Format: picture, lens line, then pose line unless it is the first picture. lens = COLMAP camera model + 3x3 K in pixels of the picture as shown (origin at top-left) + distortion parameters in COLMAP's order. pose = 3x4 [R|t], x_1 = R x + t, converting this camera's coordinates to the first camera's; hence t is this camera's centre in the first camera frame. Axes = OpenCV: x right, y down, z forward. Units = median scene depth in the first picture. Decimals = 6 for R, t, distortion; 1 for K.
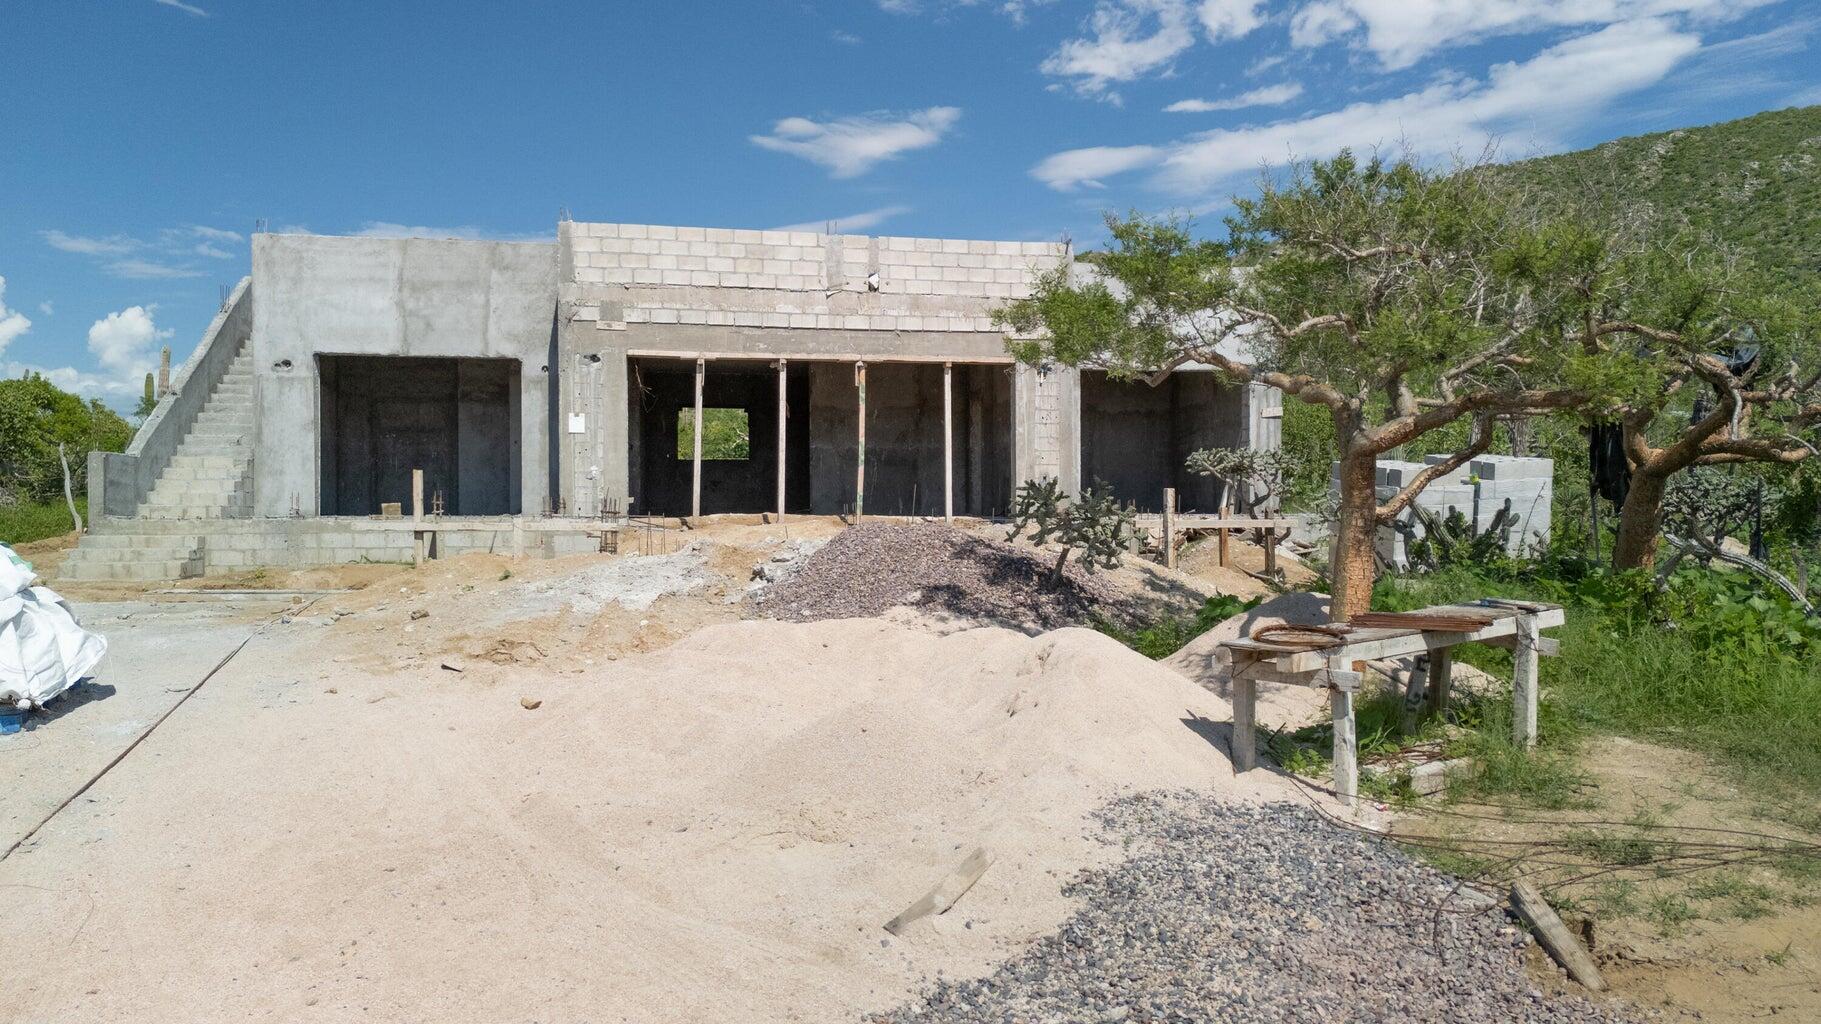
lens RADIAL K [[1355.5, 0, 901.3], [0, 1355.5, 527.8], [0, 0, 1]] dist [0.044624, -0.018974]
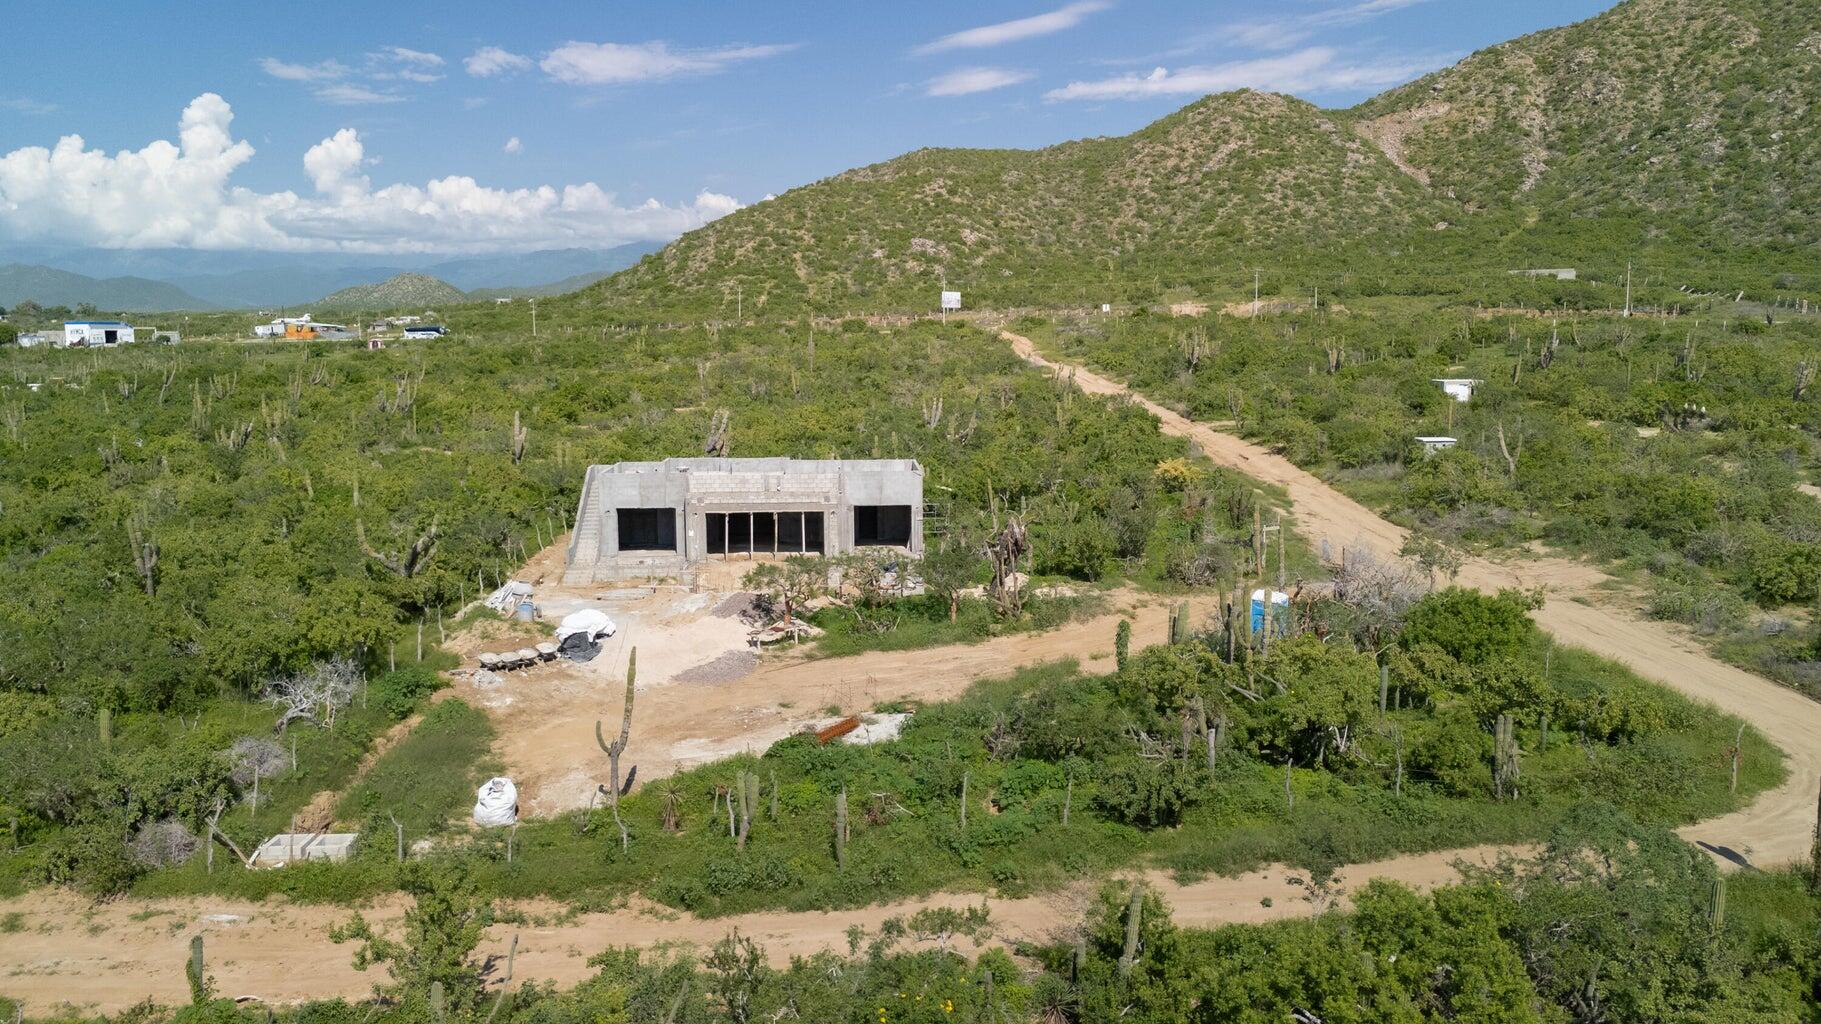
lens RADIAL K [[1355.5, 0, 911.4], [0, 1355.5, 511.9], [0, 0, 1]] dist [0.044624, -0.018974]
pose [[0.992132, 0.020236, -0.123548, 0.690260], [-0.005569, 0.993007, 0.117925, -0.504398], [0.125070, -0.116309, 0.985307, -2.157841]]
